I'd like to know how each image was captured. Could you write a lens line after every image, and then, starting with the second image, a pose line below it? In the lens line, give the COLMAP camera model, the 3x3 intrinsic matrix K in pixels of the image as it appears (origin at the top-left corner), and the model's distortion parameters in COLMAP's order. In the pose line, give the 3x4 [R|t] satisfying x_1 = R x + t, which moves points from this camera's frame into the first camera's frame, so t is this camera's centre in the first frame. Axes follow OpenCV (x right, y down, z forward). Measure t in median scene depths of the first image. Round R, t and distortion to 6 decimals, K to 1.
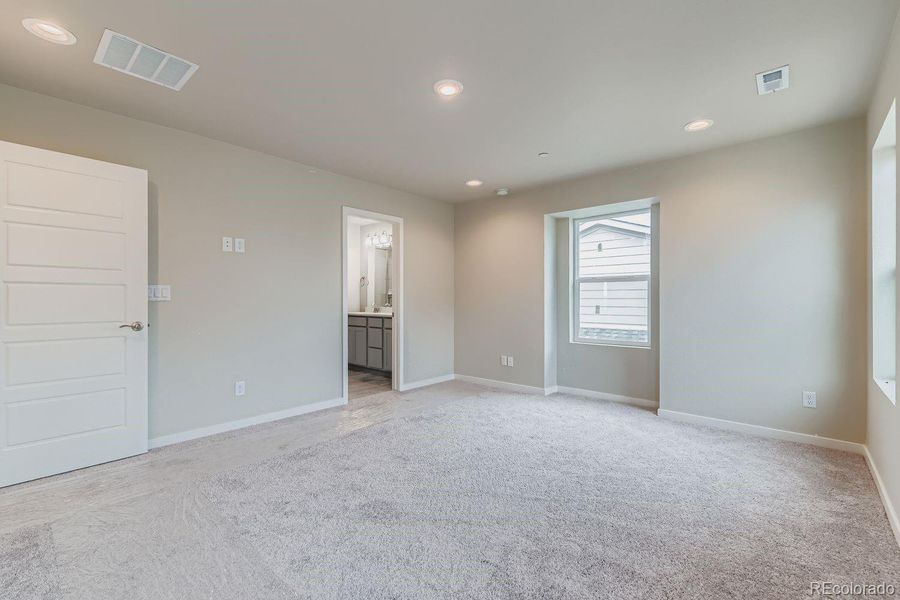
lens RADIAL K [[396.0, 0, 448.7], [0, 396.0, 299.8], [0, 0, 1]] dist [0.002344, 0.000062]
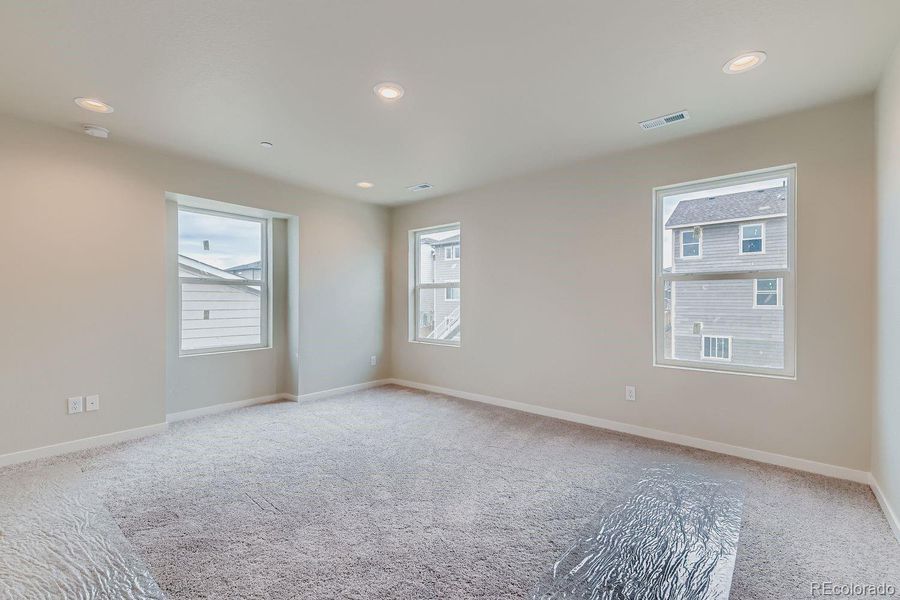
lens RADIAL K [[396.0, 0, 448.2], [0, 396.0, 299.0], [0, 0, 1]] dist [0.002344, 0.000062]
pose [[-0.023502, 0.004266, 0.999715, -0.559643], [0.010879, 0.999933, -0.004011, 0.000945], [-0.999665, 0.010782, -0.023547, 0.516139]]
